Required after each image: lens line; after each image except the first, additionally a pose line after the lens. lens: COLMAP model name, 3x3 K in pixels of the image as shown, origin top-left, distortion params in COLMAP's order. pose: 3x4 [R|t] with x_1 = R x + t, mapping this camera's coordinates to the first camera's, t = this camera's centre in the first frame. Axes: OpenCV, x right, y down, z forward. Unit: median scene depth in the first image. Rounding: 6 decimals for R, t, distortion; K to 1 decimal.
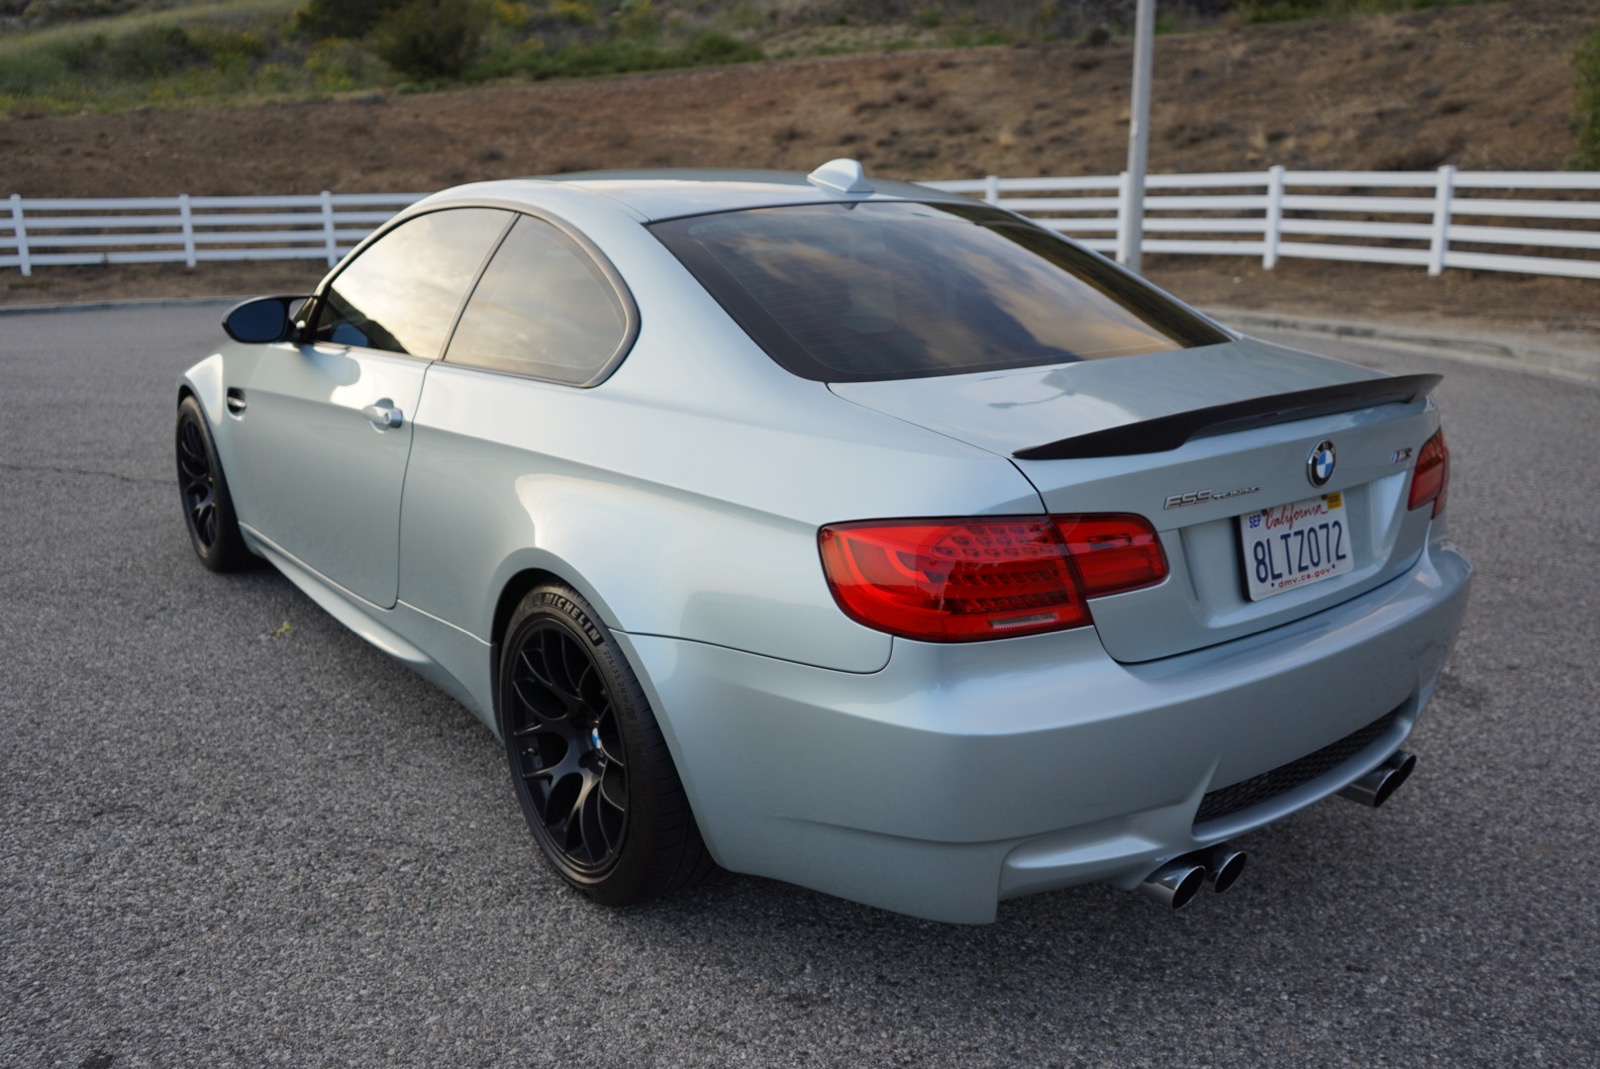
lens RADIAL K [[1281.2, 0, 801.6], [0, 1281.2, 530.1], [0, 0, 1]] dist [-0.015778, 0.014334]
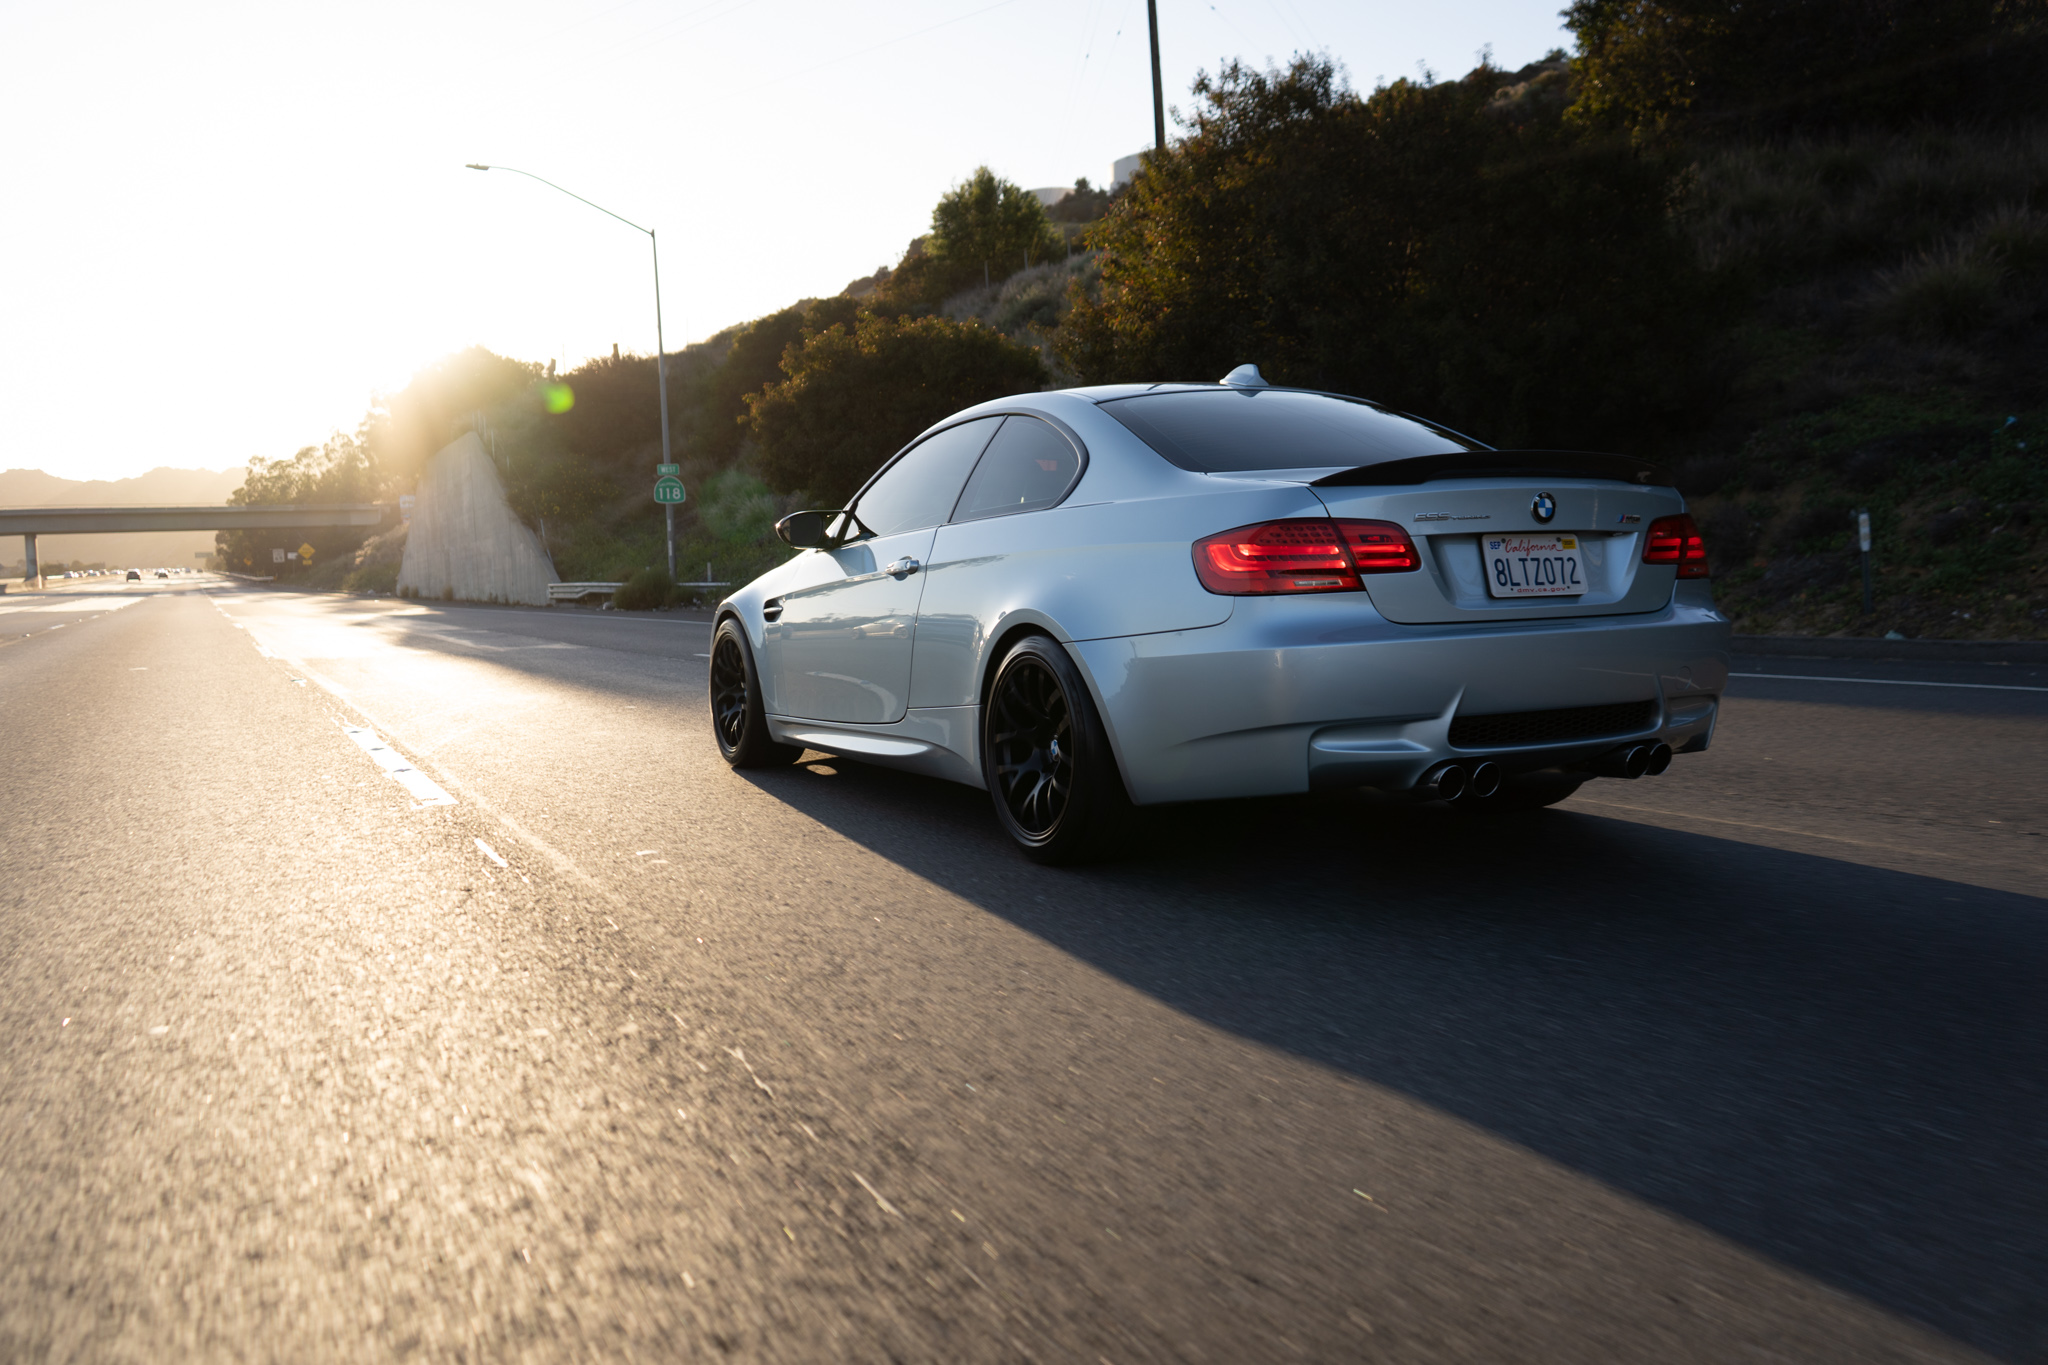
lens RADIAL K [[1633.5, 0, 1017.8], [0, 1633.5, 683.0], [0, 0, 1]] dist [0.005415, 0.001065]
pose [[0.980919, -0.017302, -0.193643, 0.152477], [-0.019948, 0.981818, -0.188776, 0.446053], [0.193389, 0.189036, 0.962739, -0.771051]]
